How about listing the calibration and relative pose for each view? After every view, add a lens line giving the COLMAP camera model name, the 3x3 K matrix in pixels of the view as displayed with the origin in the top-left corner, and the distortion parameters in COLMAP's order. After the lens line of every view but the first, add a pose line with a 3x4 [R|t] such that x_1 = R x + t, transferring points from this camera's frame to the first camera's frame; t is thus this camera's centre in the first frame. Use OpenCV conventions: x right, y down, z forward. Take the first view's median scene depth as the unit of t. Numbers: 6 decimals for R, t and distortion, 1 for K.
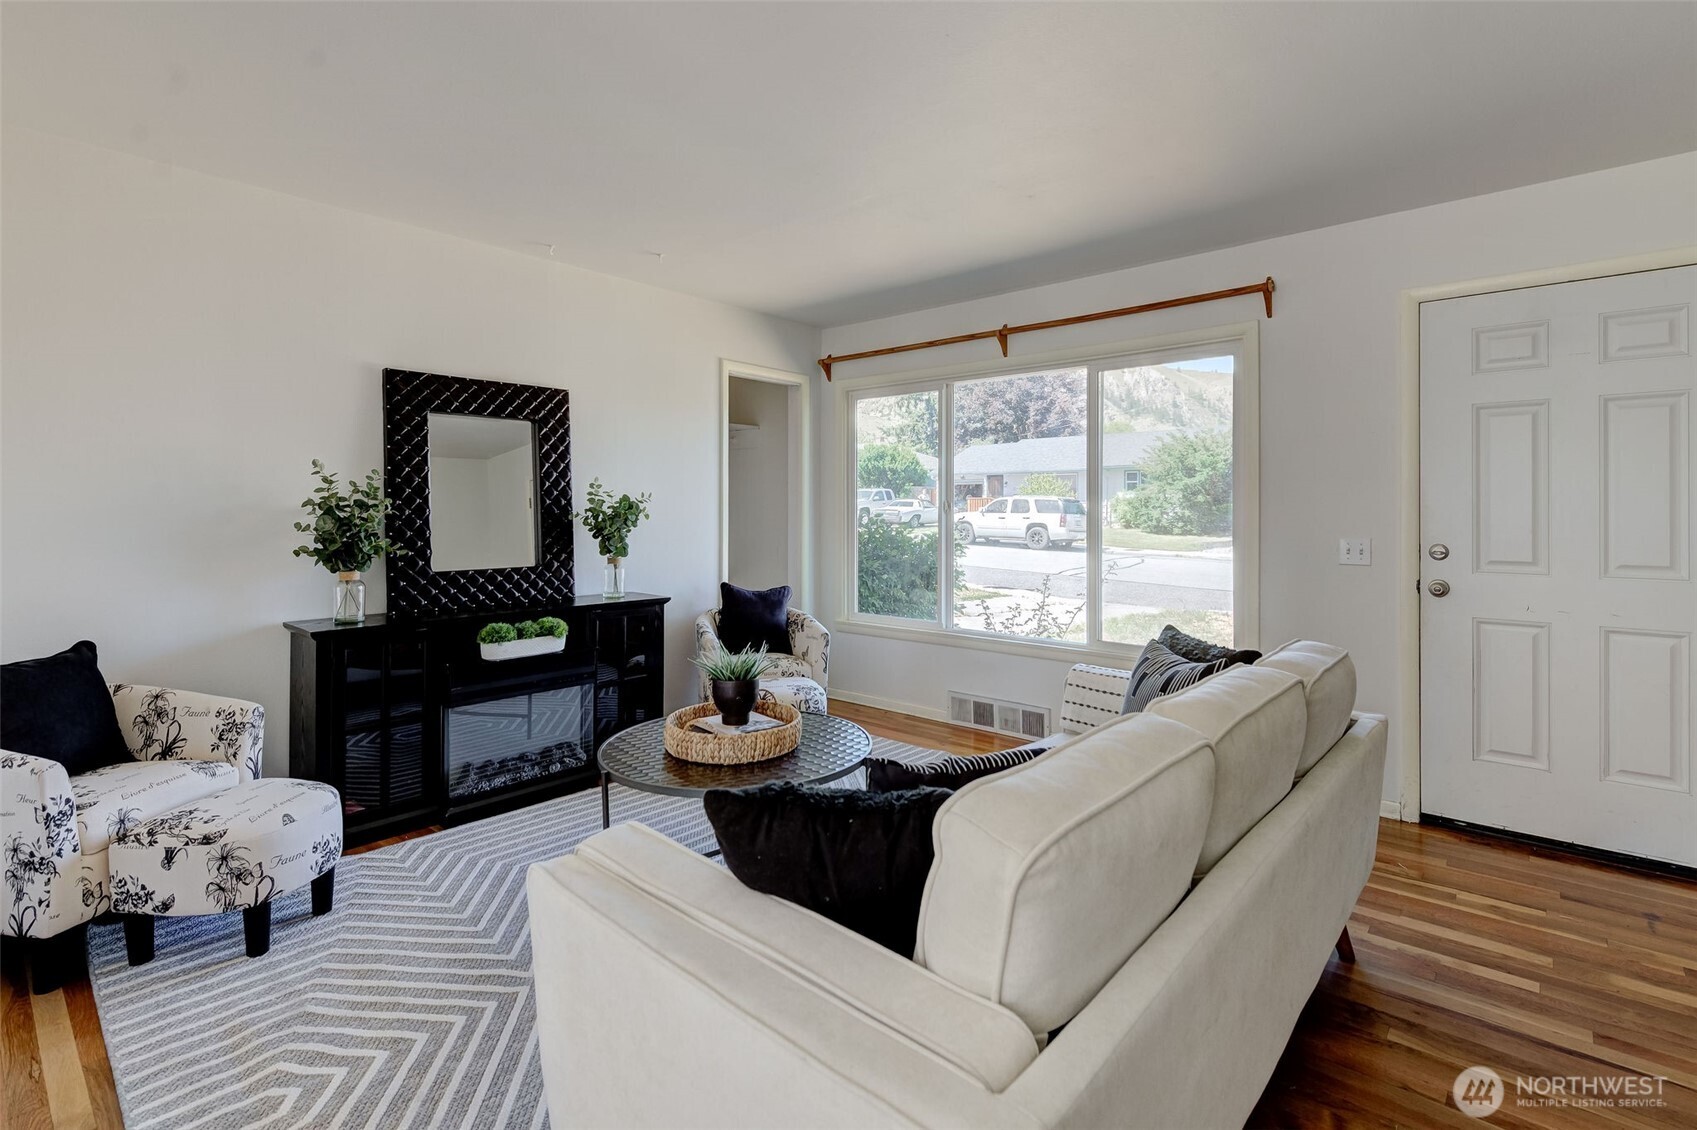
lens RADIAL K [[792.9, 0, 858.0], [0, 792.9, 508.2], [0, 0, 1]] dist [0.000112, -0.000502]
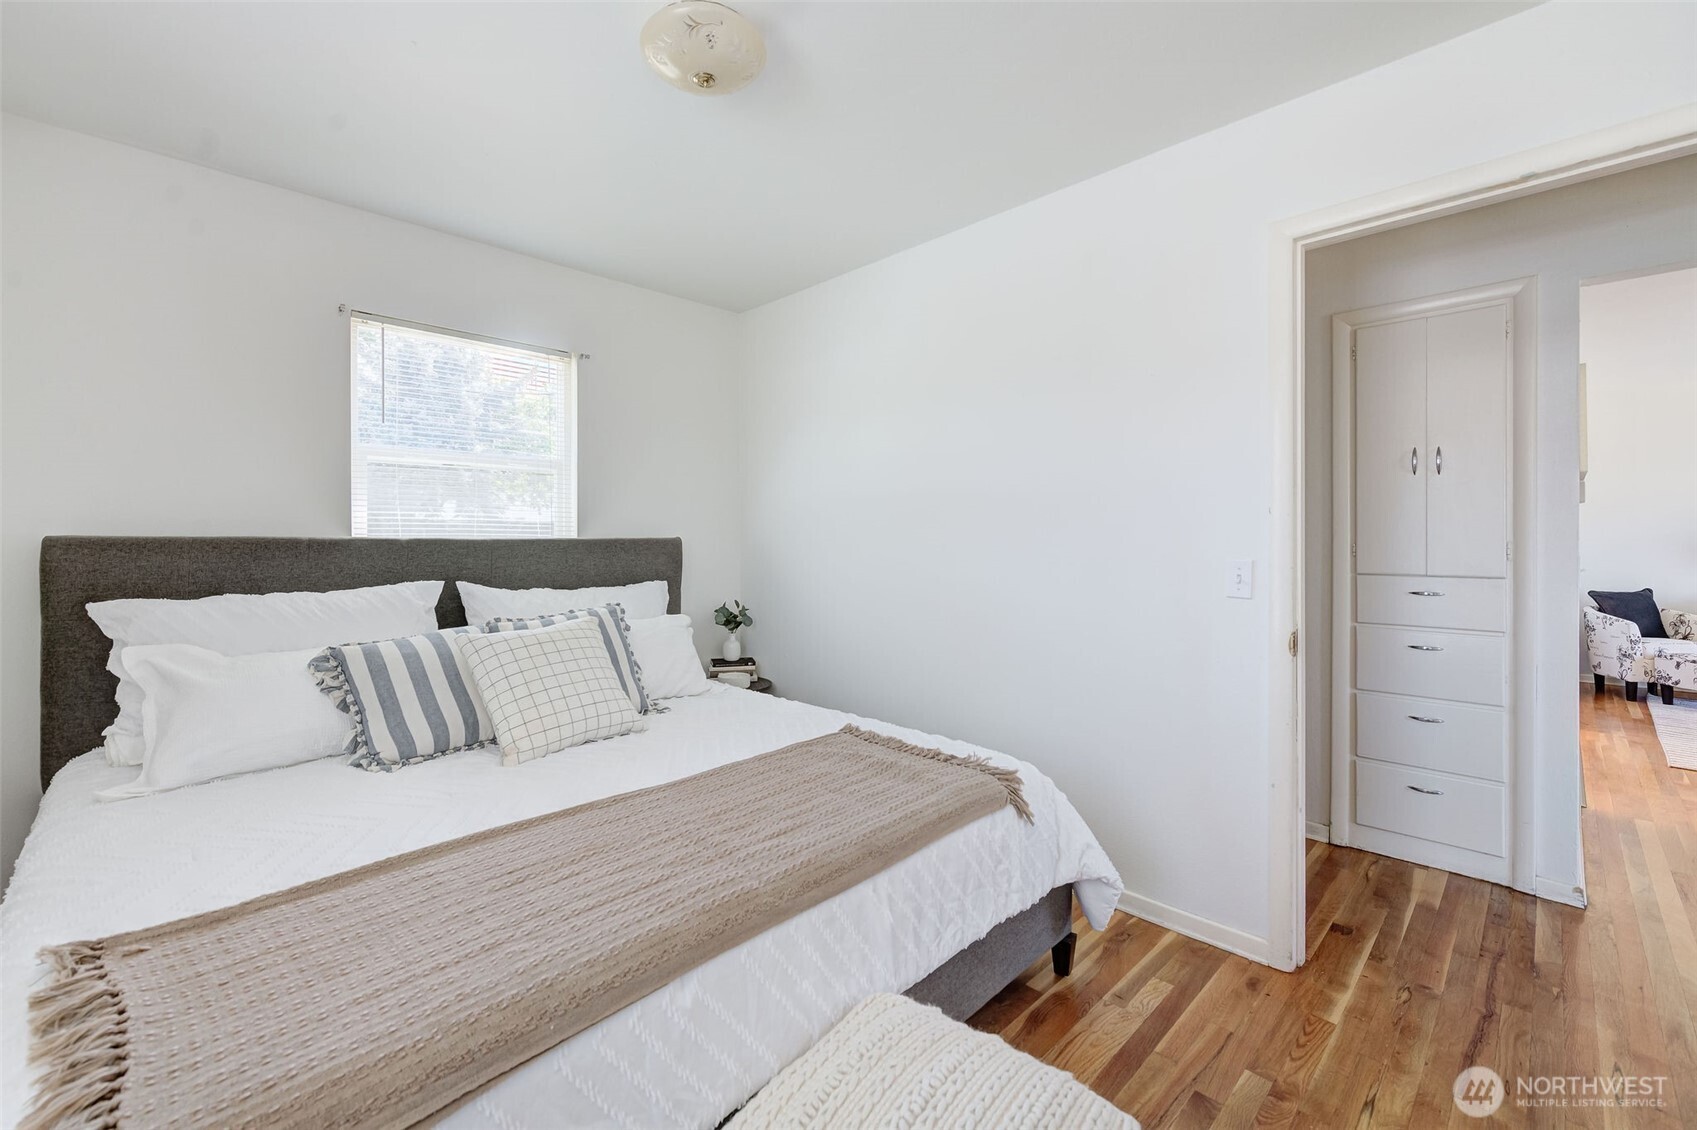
lens RADIAL K [[705.4, 0, 845.3], [0, 705.4, 534.2], [0, 0, 1]] dist [-0.001228, -0.000571]
pose [[-0.078165, -0.003707, -0.996934, 1.062879], [0.007466, 0.999963, -0.004304, -0.008947], [0.996912, -0.007780, -0.078134, -0.998194]]
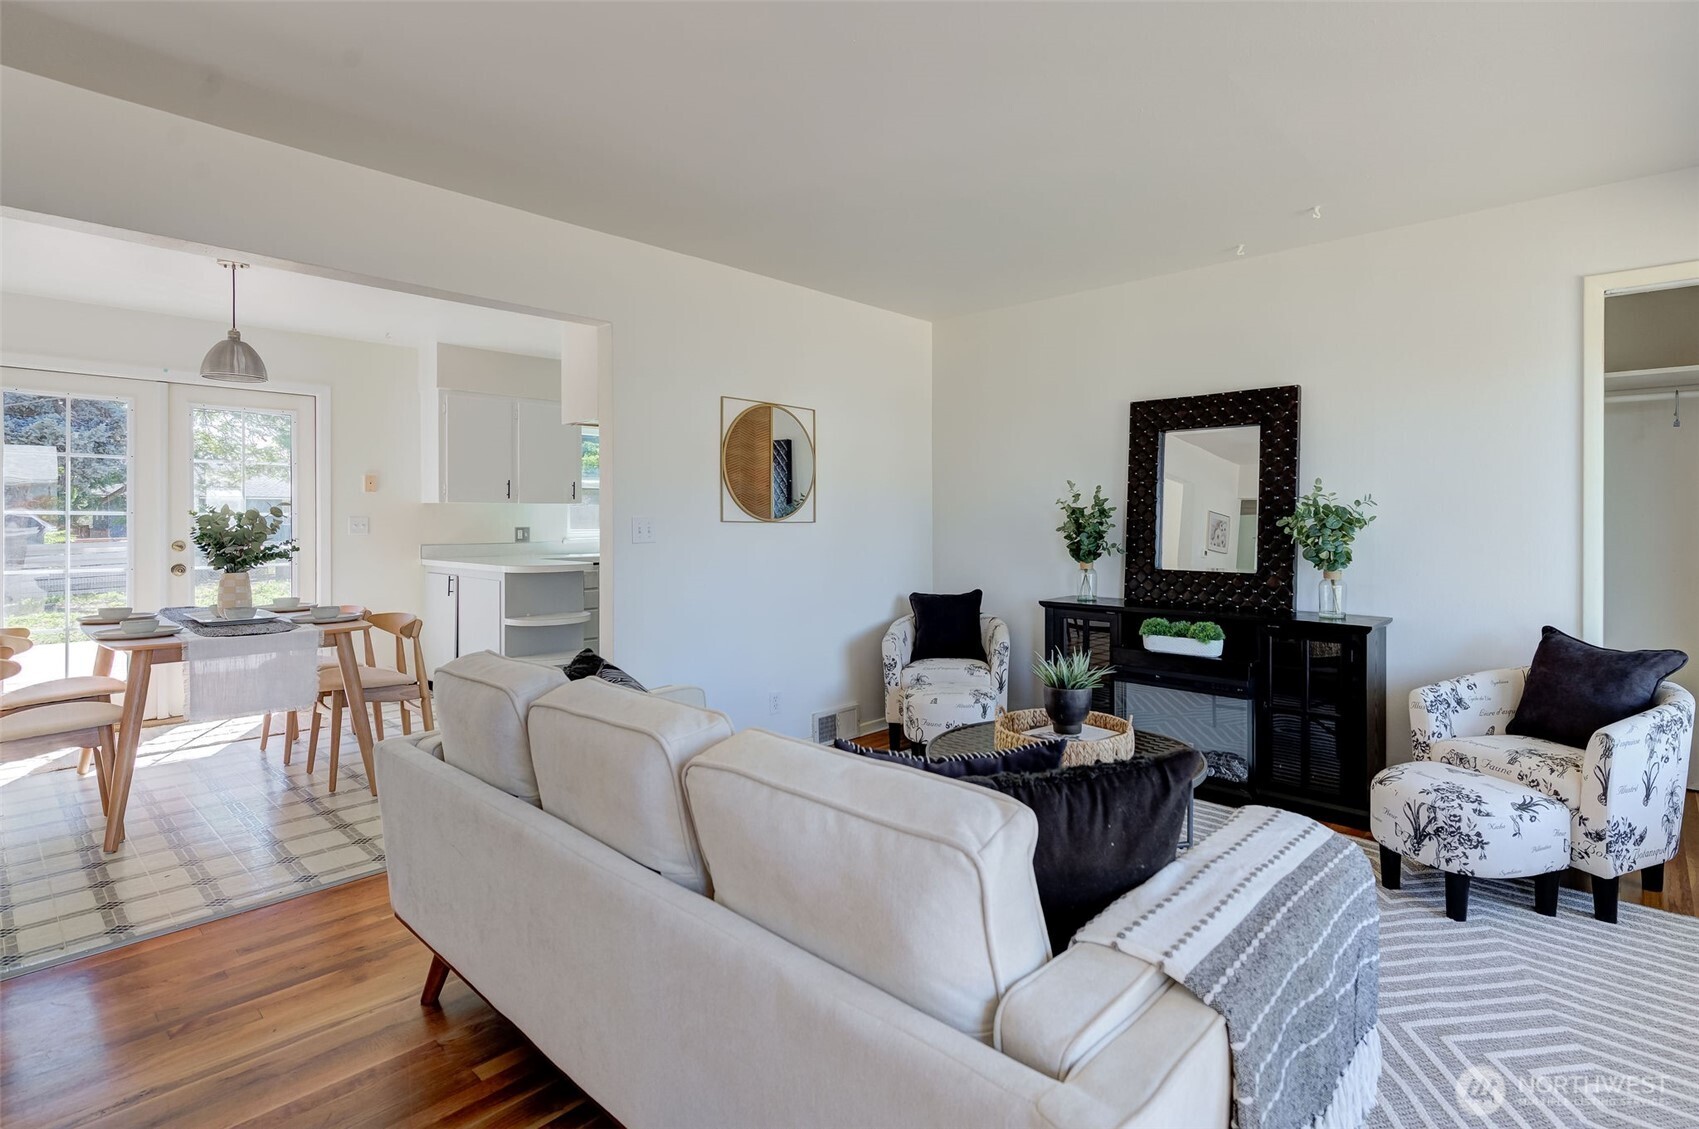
lens RADIAL K [[836.0, 0, 883.1], [0, 836.0, 519.8], [0, 0, 1]] dist [-0.000431, -0.000127]
pose [[-0.032498, 0.003685, -0.999465, 0.696648], [0.006085, 0.999975, 0.003489, 0.000737], [0.999453, -0.005968, -0.032520, 0.624374]]
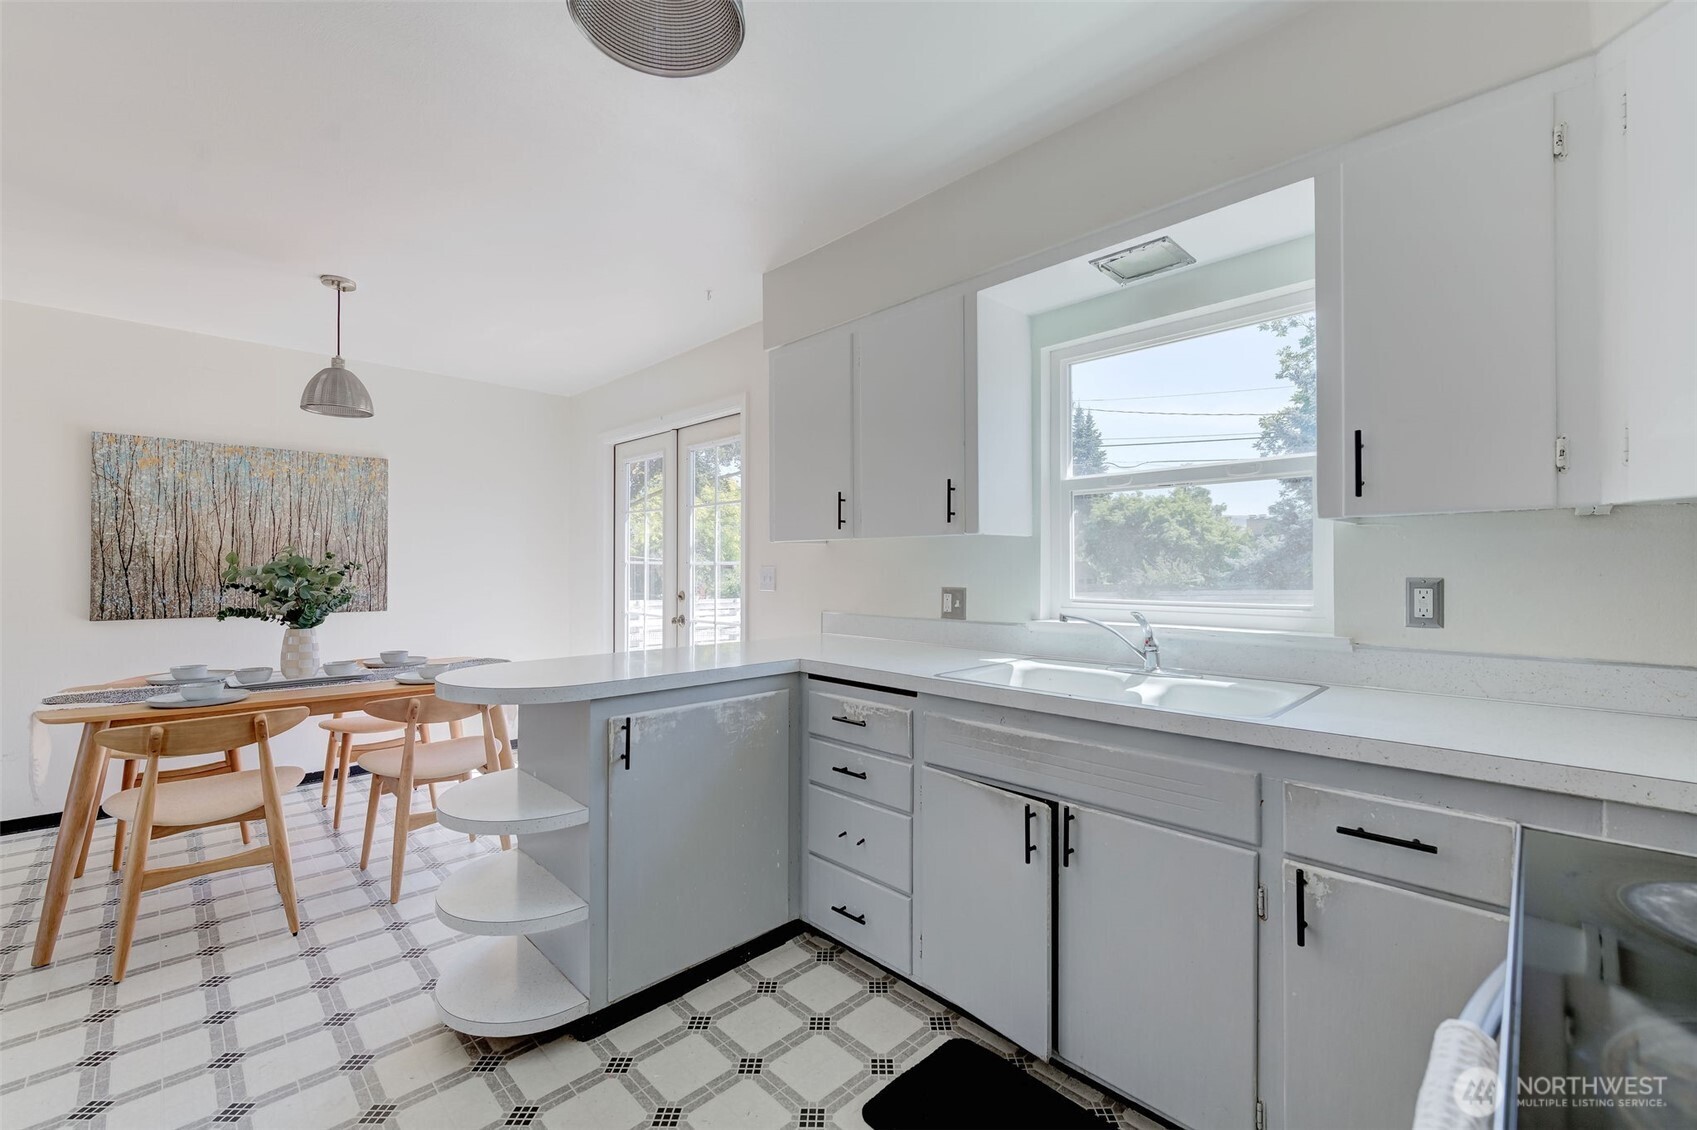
lens RADIAL K [[704.9, 0, 851.8], [0, 704.9, 561.4], [0, 0, 1]] dist [-0.000082, -0.000051]
pose [[-0.996995, -0.000081, 0.077467, -1.122696], [-0.000949, 0.999937, -0.011170, -0.000595], [-0.077461, -0.011210, -0.996932, 0.498789]]
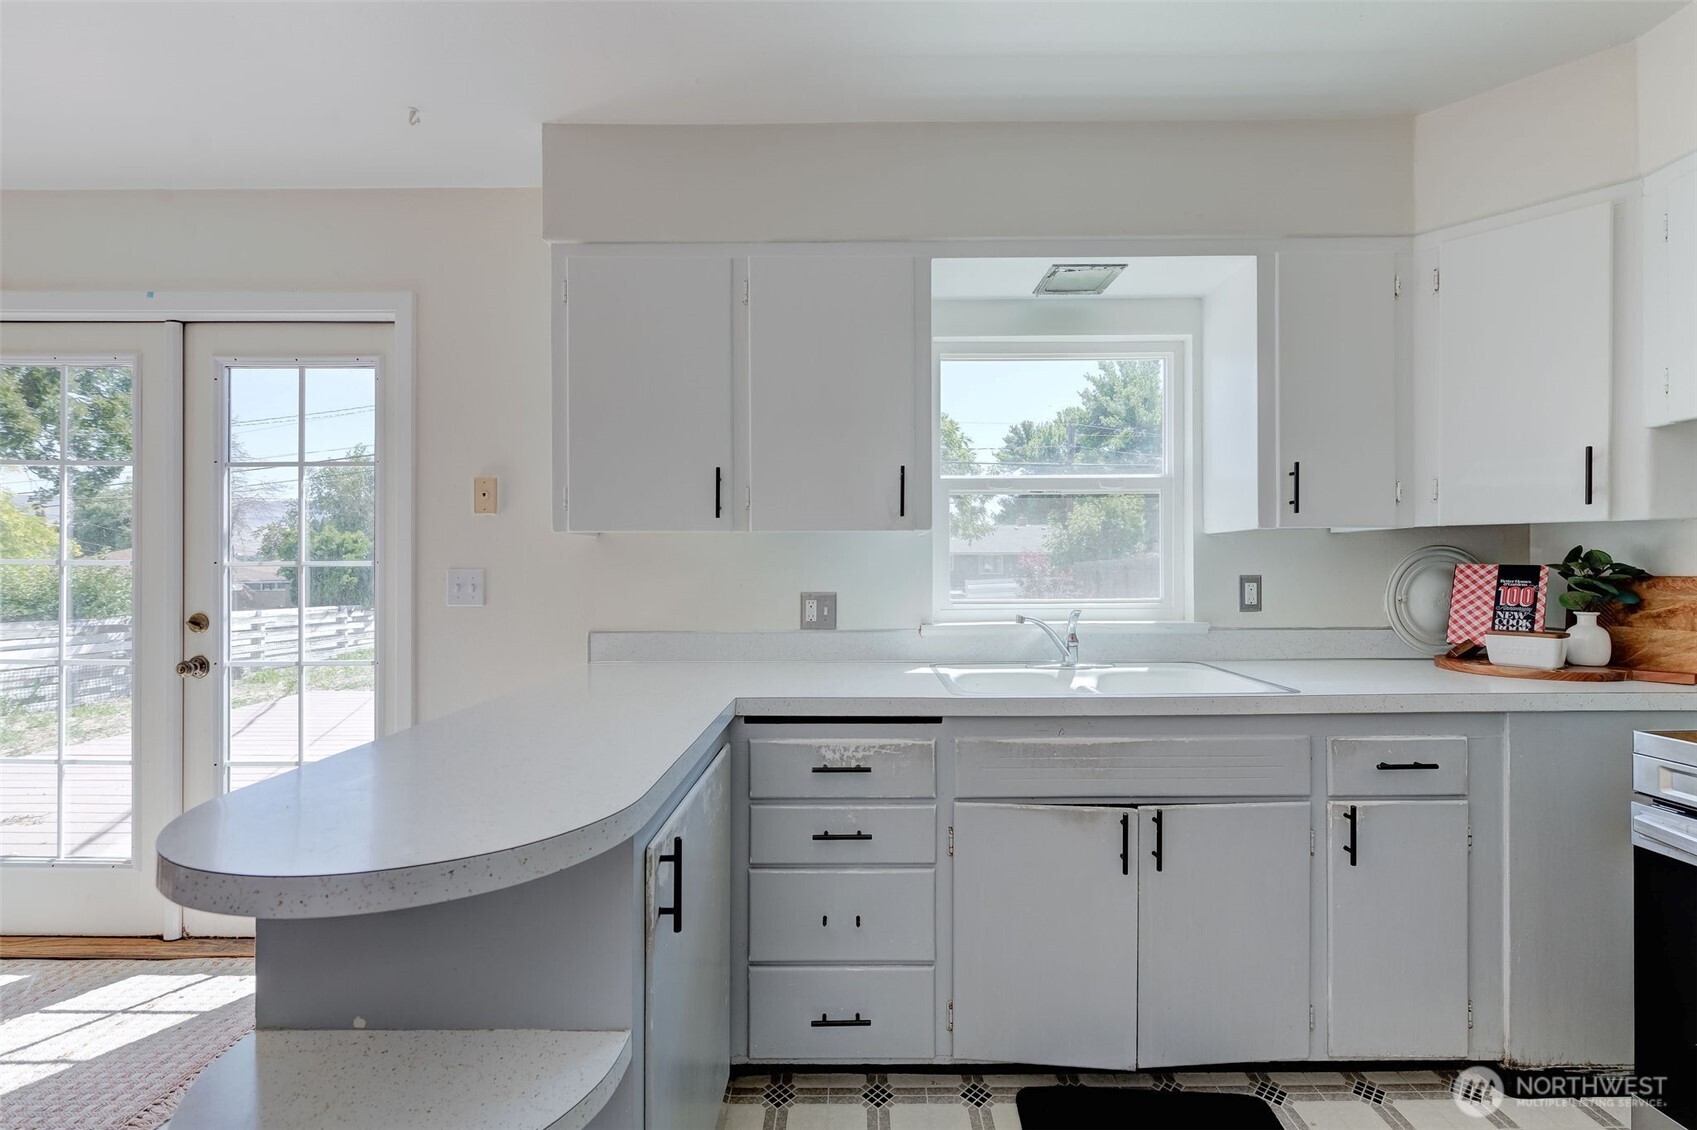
lens RADIAL K [[727.4, 0, 848.5], [0, 727.4, 565.0], [0, 0, 1]] dist [-0.000017, -0.000353]
pose [[-0.755338, -0.001337, -0.655334, -0.762050], [0.004793, 0.999960, -0.007565, -0.001048], [0.655318, -0.008855, -0.755301, 0.259107]]
